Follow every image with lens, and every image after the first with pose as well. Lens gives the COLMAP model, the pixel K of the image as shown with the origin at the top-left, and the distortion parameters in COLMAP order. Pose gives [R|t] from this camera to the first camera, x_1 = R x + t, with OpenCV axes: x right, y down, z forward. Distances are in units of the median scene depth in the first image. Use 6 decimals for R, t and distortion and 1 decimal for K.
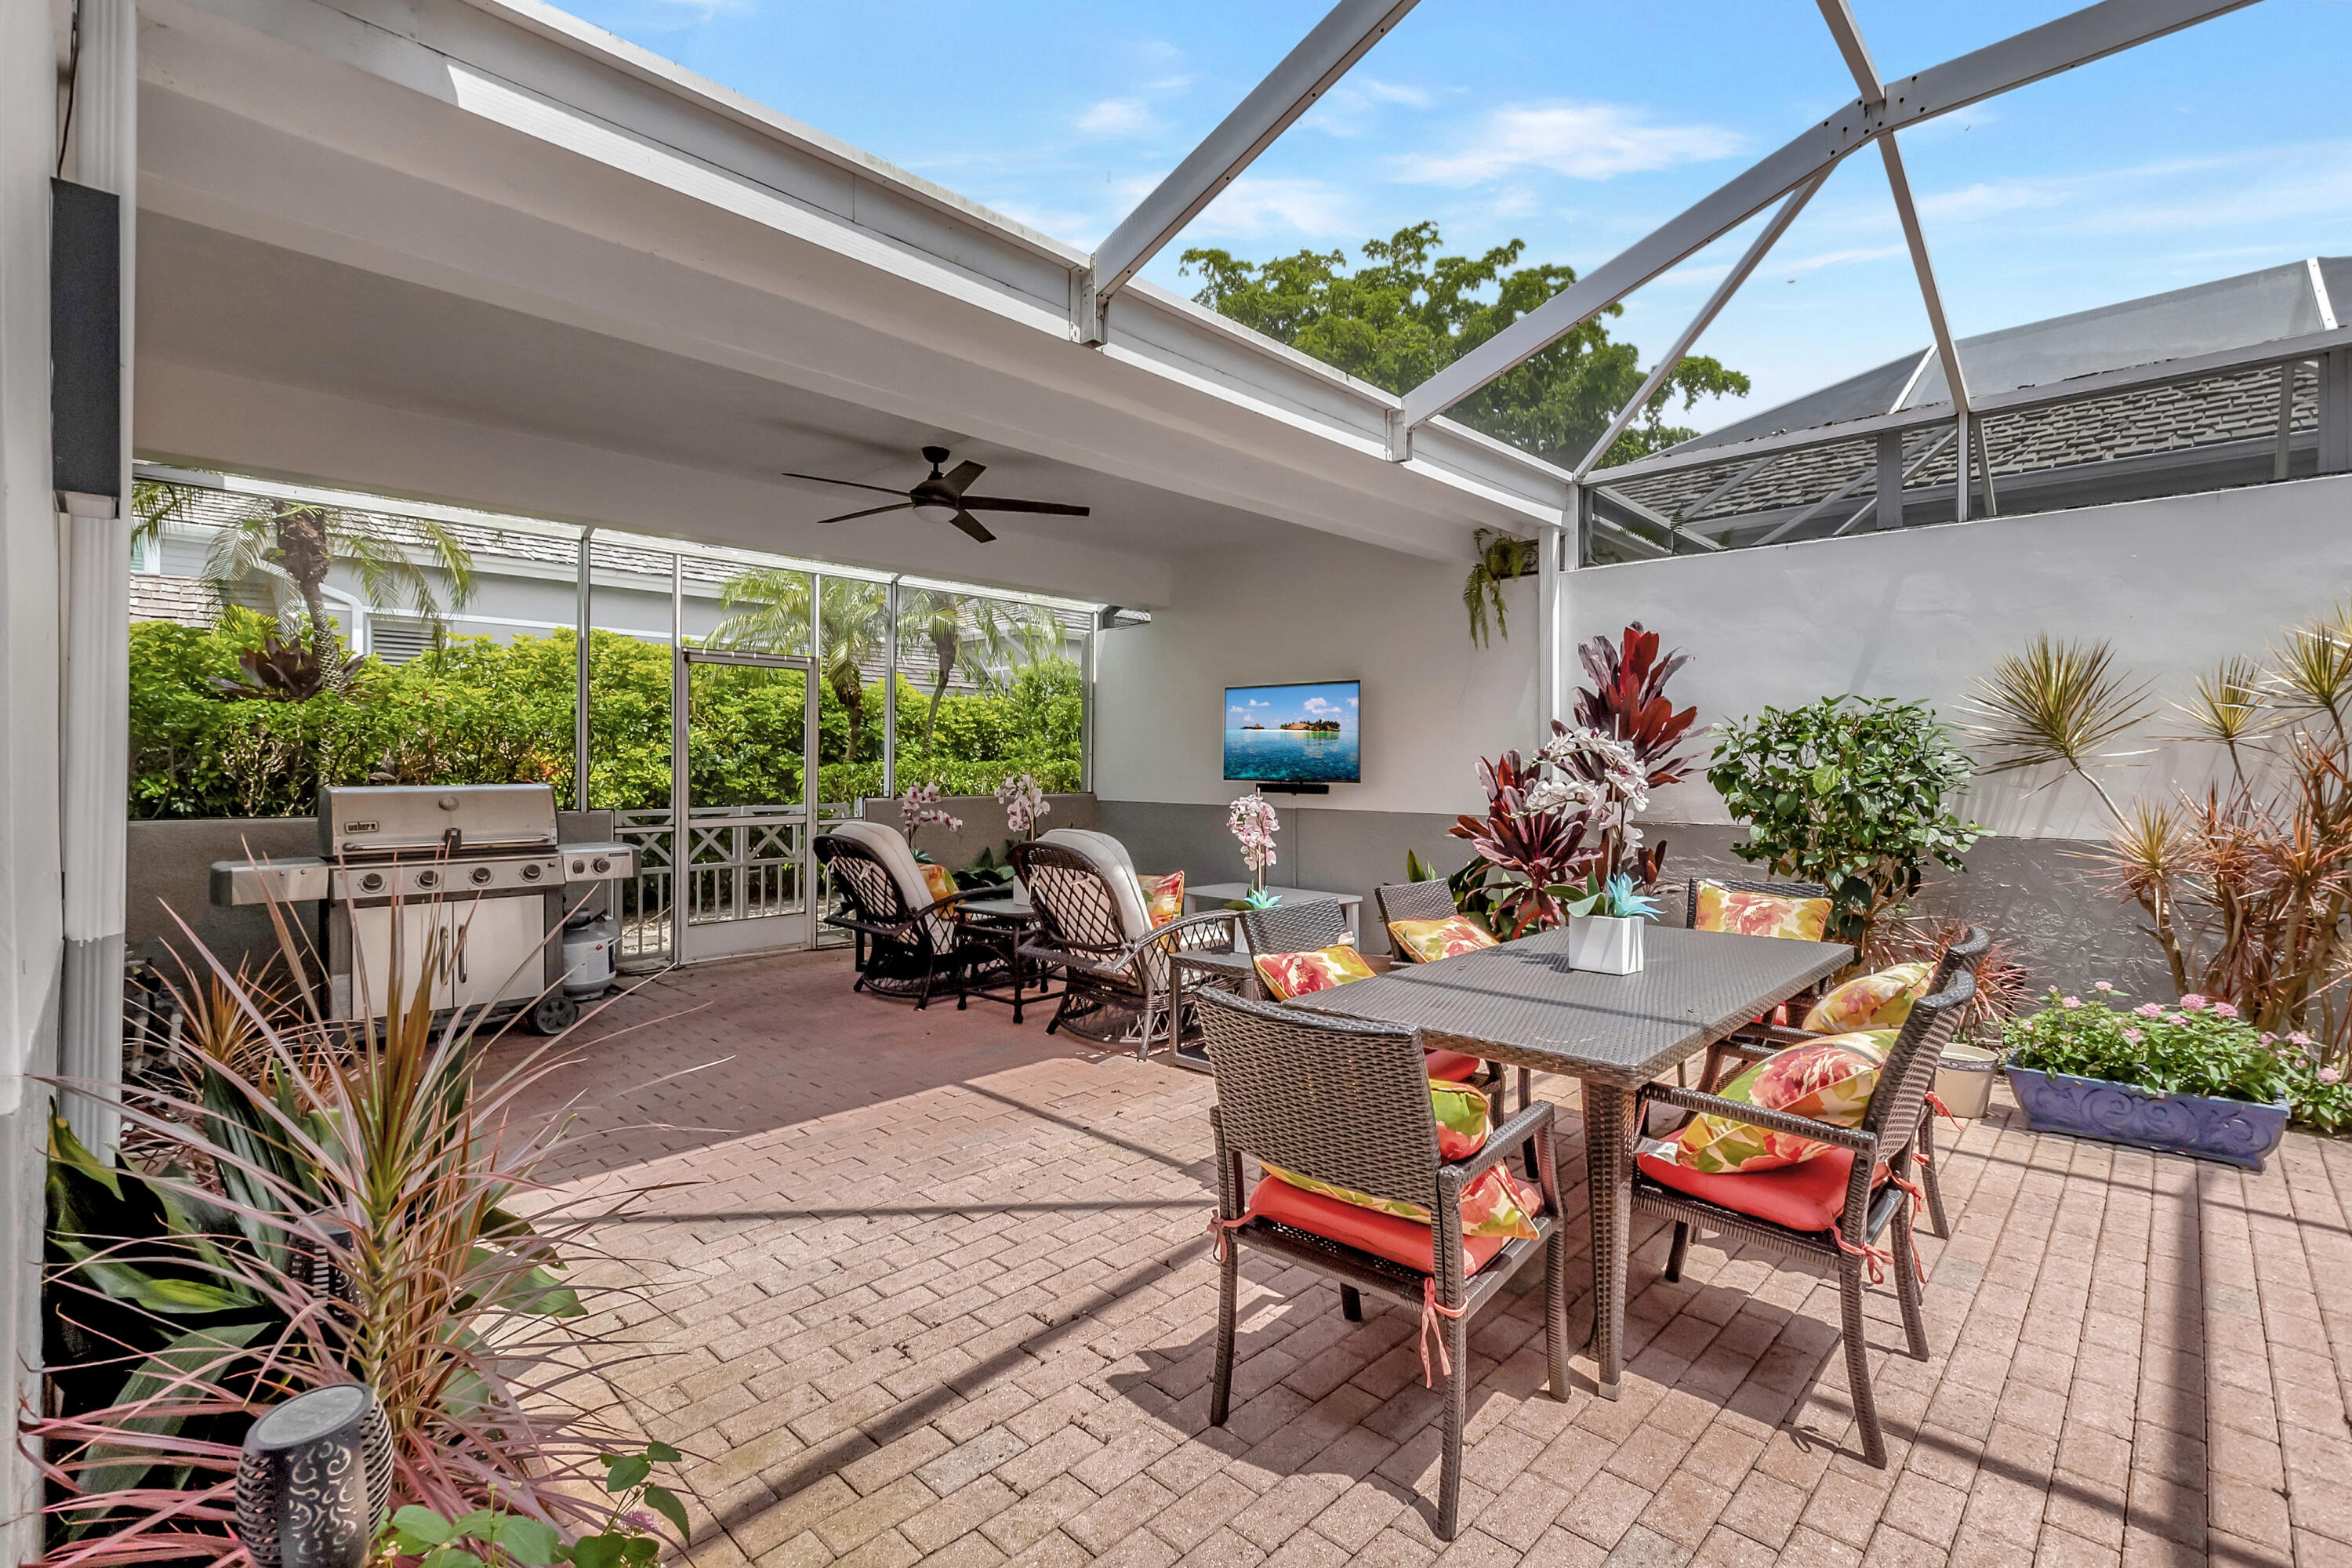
lens RADIAL K [[1042.0, 0, 1186.0], [0, 1042.0, 779.0], [0, 0, 1]] dist [0.000952, -0.002961]
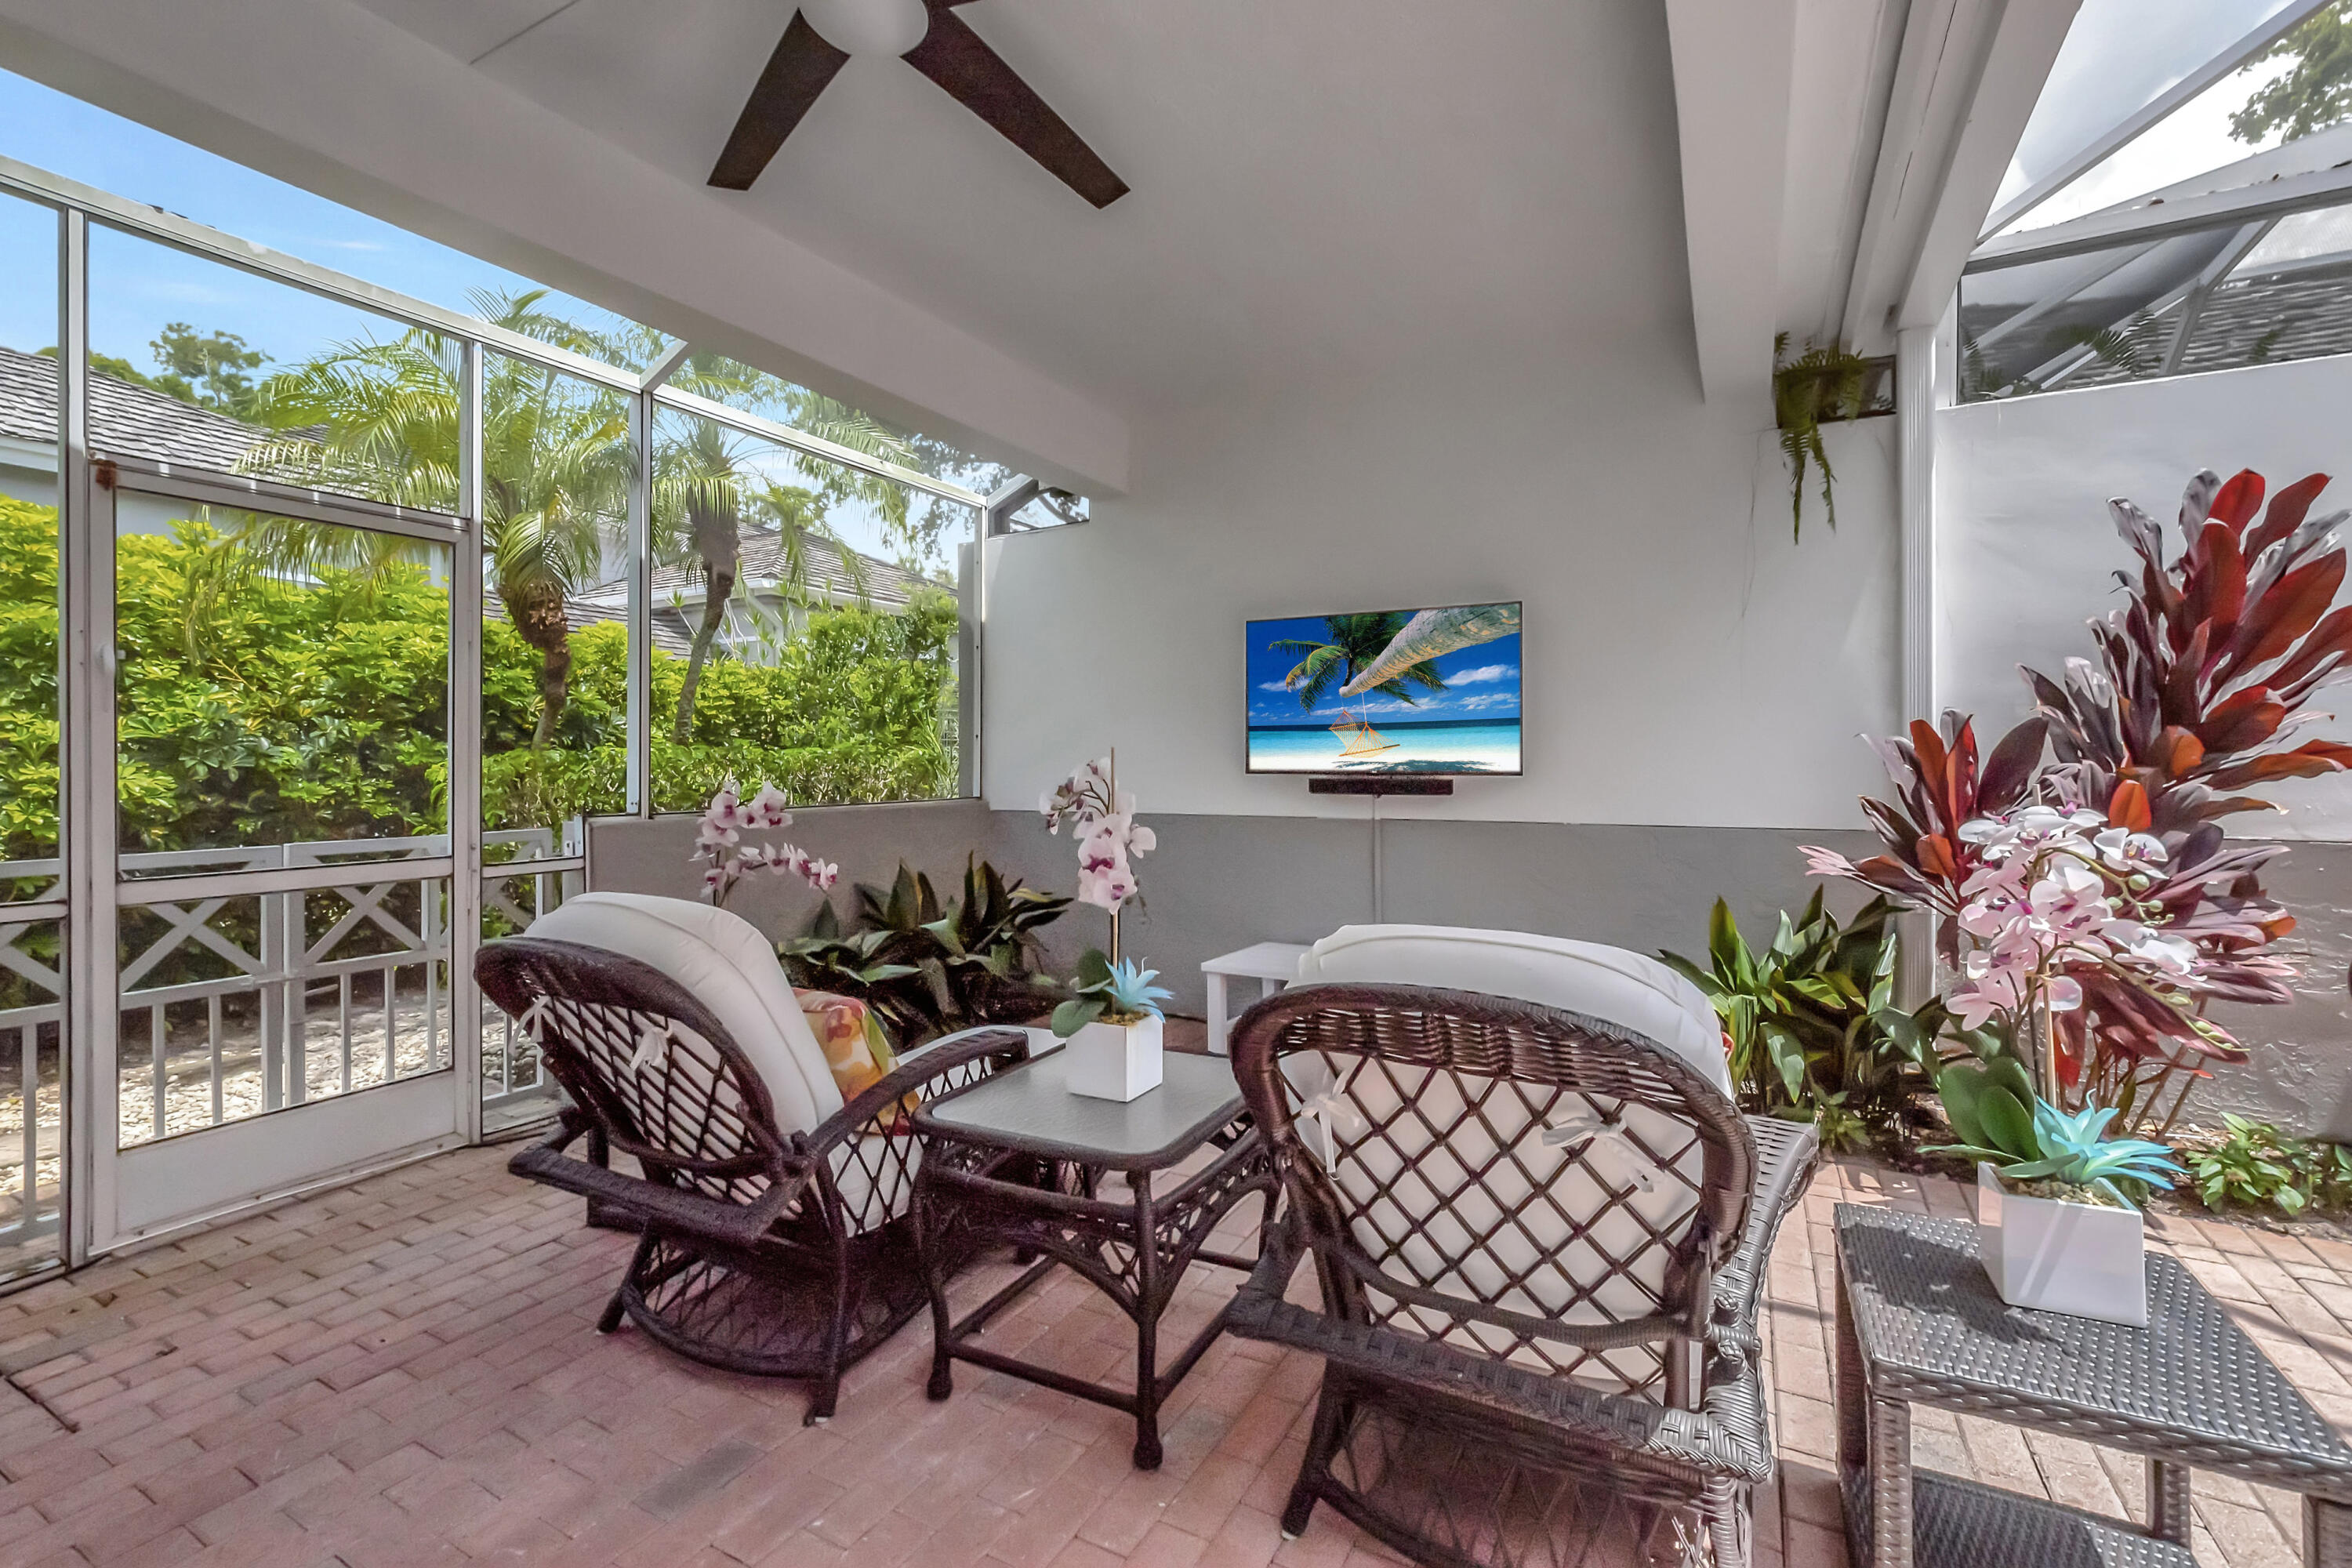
lens RADIAL K [[1042.0, 0, 1177.4], [0, 1042.0, 769.0], [0, 0, 1]] dist [0.000952, -0.002961]
pose [[0.967309, -0.009251, 0.253432, -0.154392], [0.011375, 0.999911, -0.006919, 0.001689], [-0.253346, 0.009576, 0.967328, 0.426531]]
